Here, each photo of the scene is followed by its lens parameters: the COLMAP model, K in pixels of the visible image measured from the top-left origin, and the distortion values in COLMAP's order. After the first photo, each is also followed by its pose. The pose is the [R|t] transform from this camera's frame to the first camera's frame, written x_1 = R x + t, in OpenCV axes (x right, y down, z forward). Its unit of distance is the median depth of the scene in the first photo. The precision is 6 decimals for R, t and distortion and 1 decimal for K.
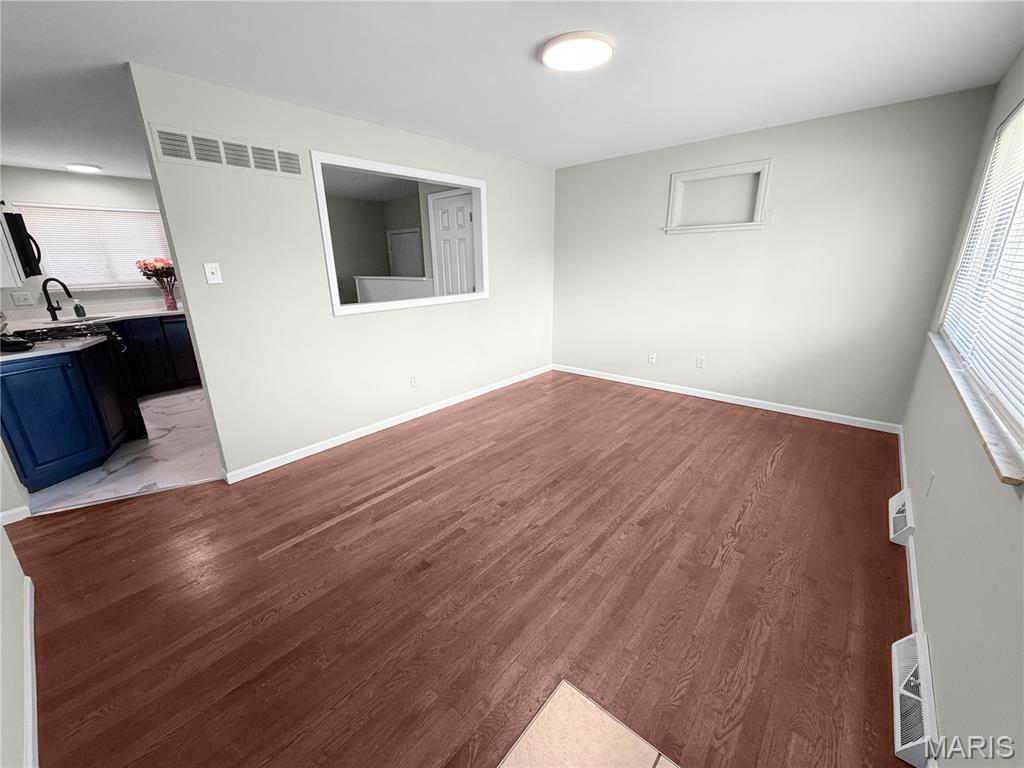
lens RADIAL K [[408.2, 0, 509.0], [0, 408.2, 384.2], [0, 0, 1]] dist [0.000985, -0.000588]
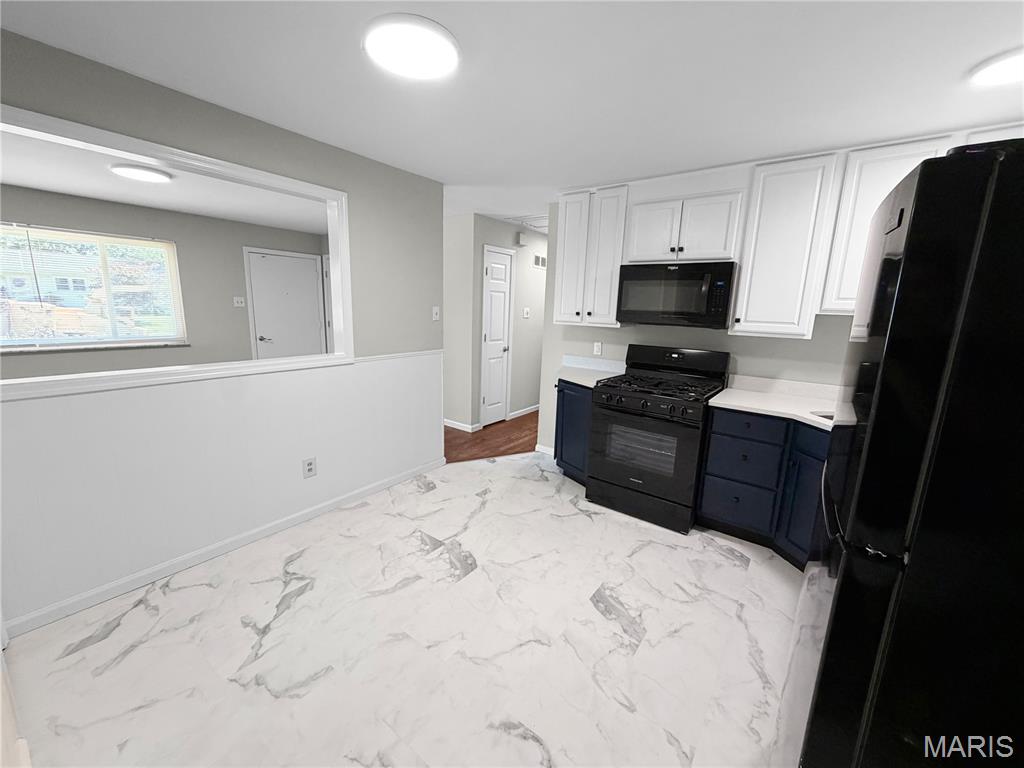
lens RADIAL K [[408.2, 0, 507.2], [0, 408.2, 383.4], [0, 0, 1]] dist [0.000985, -0.000588]
pose [[-0.997323, 0.002719, -0.073075, -0.651059], [-0.031953, 0.882651, 0.468942, -0.508909], [0.065775, 0.470021, -0.880201, 1.658454]]
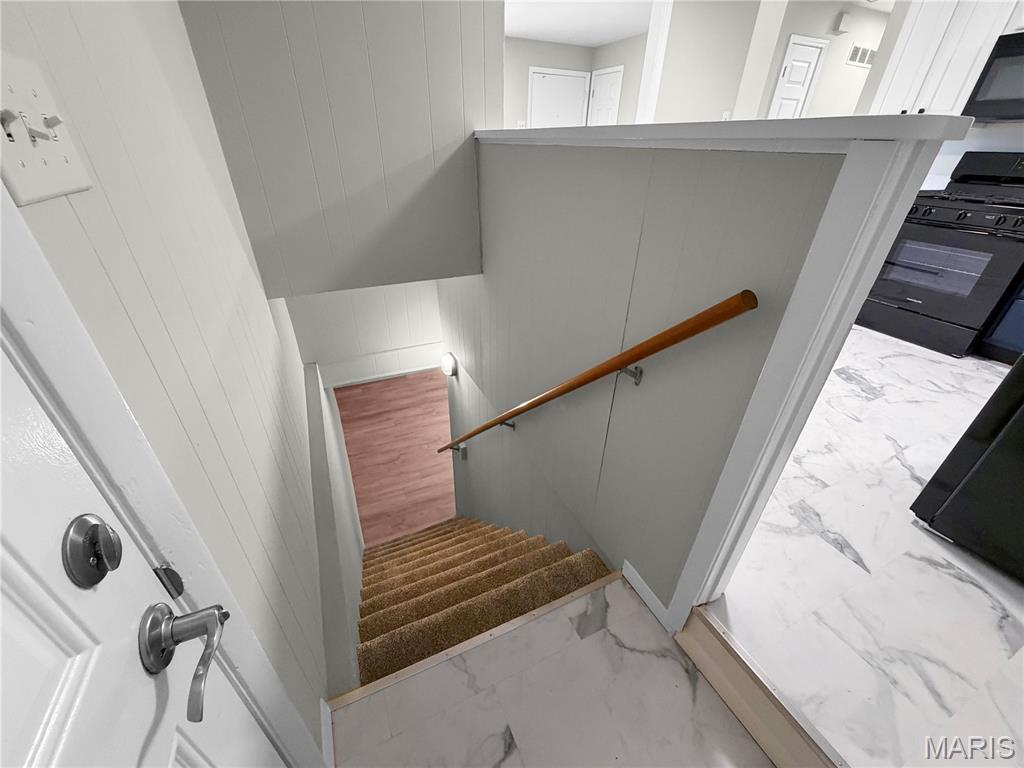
lens RADIAL K [[408.2, 0, 510.0], [0, 408.2, 385.0], [0, 0, 1]] dist [0.000985, -0.000588]
pose [[-0.916214, -0.202194, 0.345933, -0.548233], [0.117777, 0.689311, 0.714828, -0.518546], [-0.382989, 0.695679, -0.607742, 1.959839]]
